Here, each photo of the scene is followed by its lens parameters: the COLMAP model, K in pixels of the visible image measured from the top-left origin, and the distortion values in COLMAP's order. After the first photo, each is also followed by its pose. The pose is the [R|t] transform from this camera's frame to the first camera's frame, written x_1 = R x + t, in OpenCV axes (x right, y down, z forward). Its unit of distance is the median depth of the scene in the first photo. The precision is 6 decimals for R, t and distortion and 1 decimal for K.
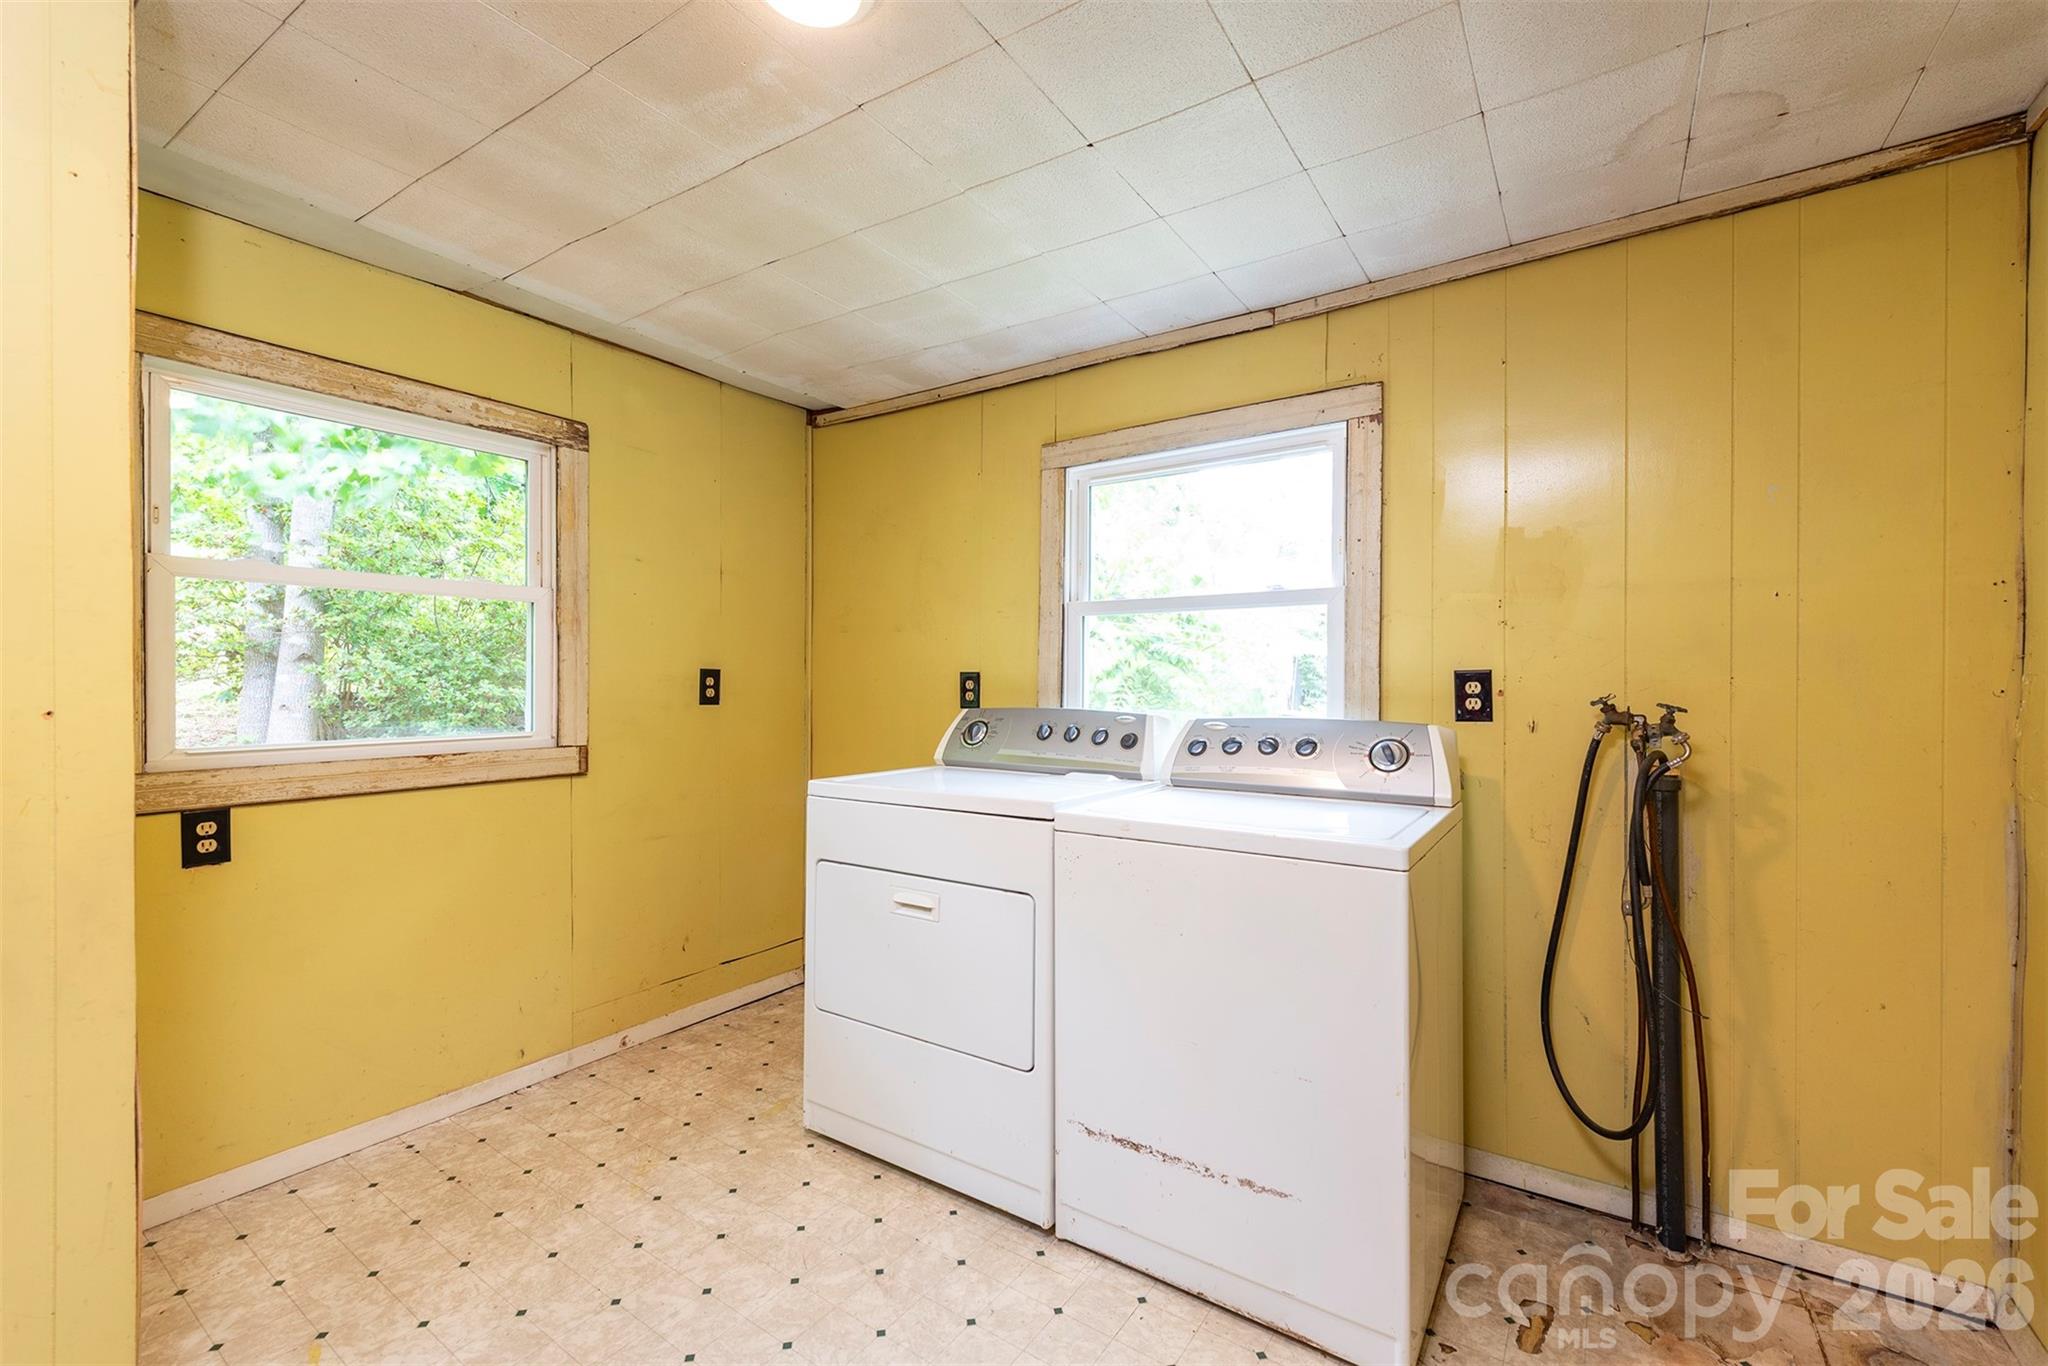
lens RADIAL K [[861.0, 0, 974.6], [0, 861.0, 688.4], [0, 0, 1]] dist [0.002043, -0.000109]
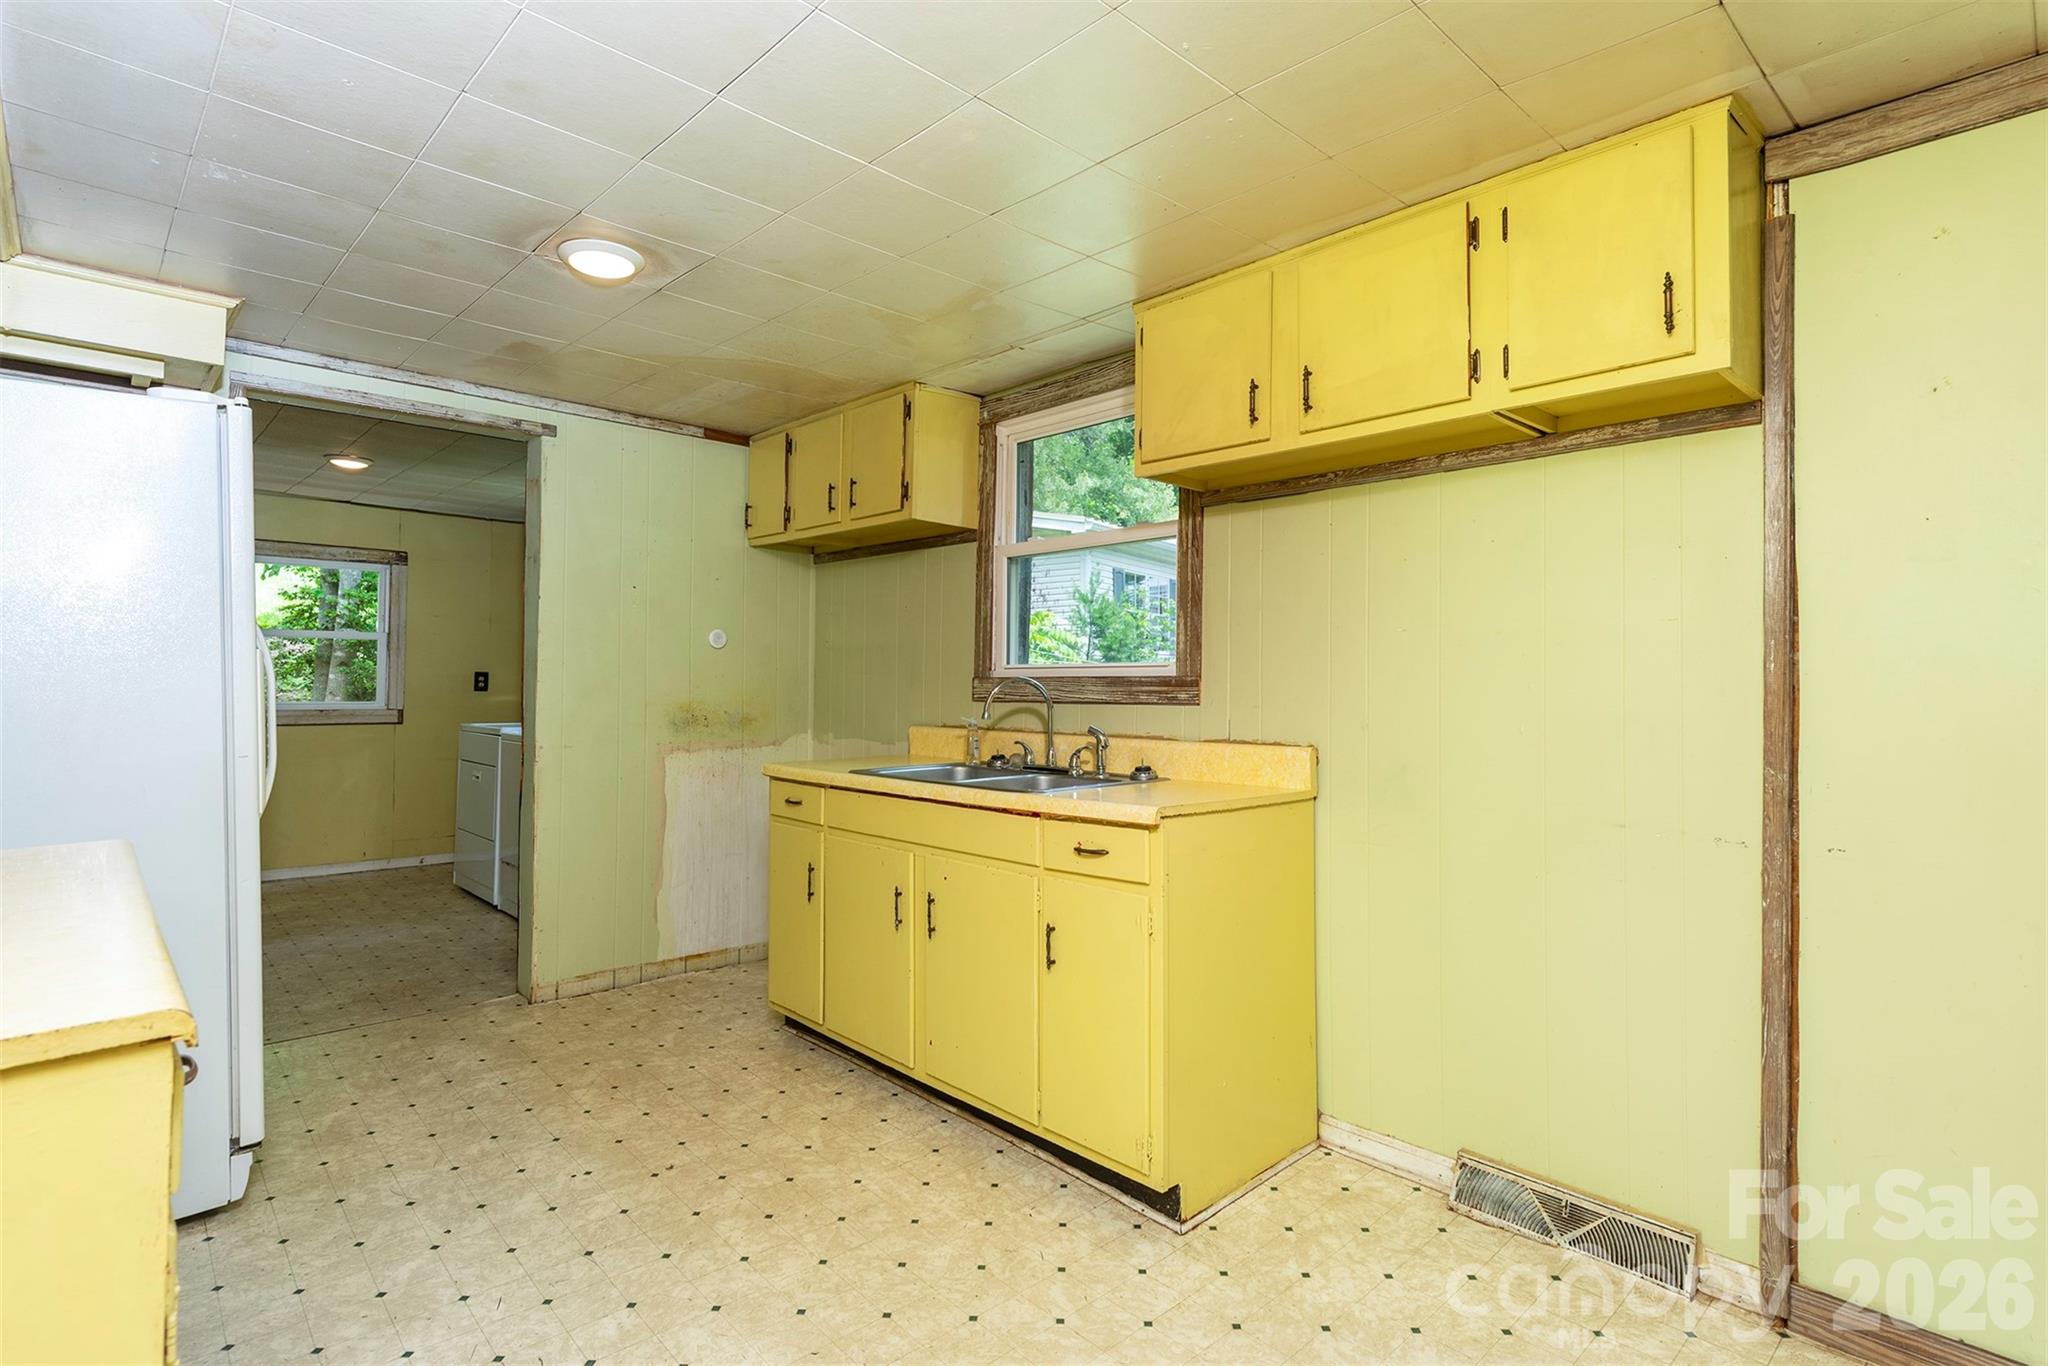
lens RADIAL K [[1005.9, 0, 1043.1], [0, 1005.9, 662.8], [0, 0, 1]] dist [0.012299, -0.007069]
pose [[0.983223, 0.002451, -0.182393, 1.767396], [-0.008827, 0.999377, -0.034157, 0.030232], [0.182196, 0.035194, 0.982632, -1.299180]]
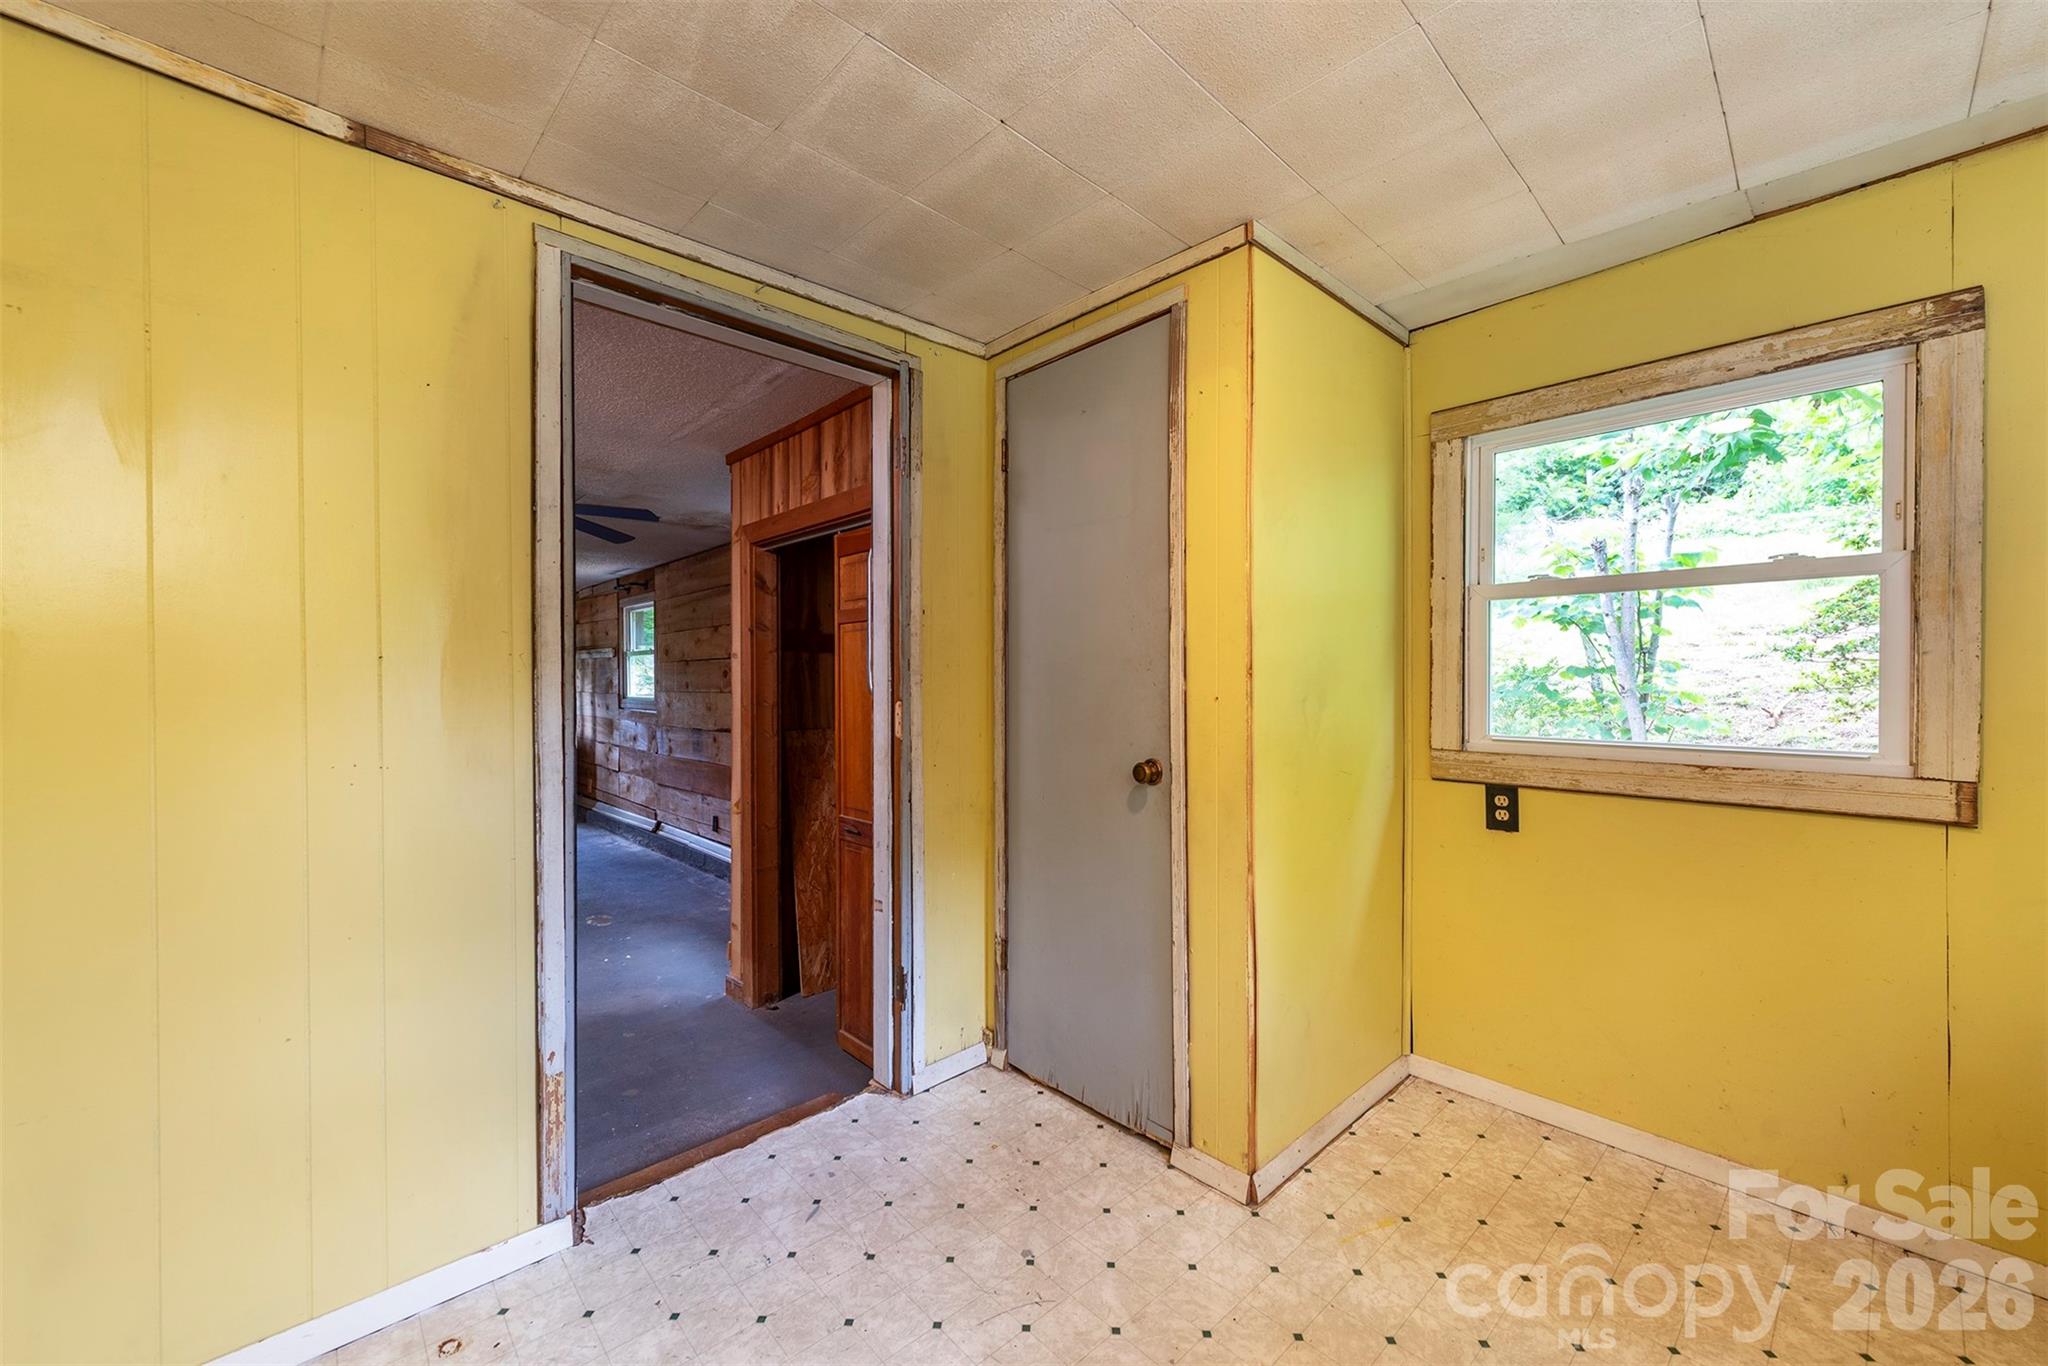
lens RADIAL K [[806.4, 0, 1013.8], [0, 806.4, 686.0], [0, 0, 1]] dist [0.002612, -0.001551]
pose [[-0.200233, 0.001017, -0.979748, 0.340796], [-0.016431, 0.999855, 0.004396, 0.003624], [0.979610, 0.016979, -0.200187, 0.485359]]
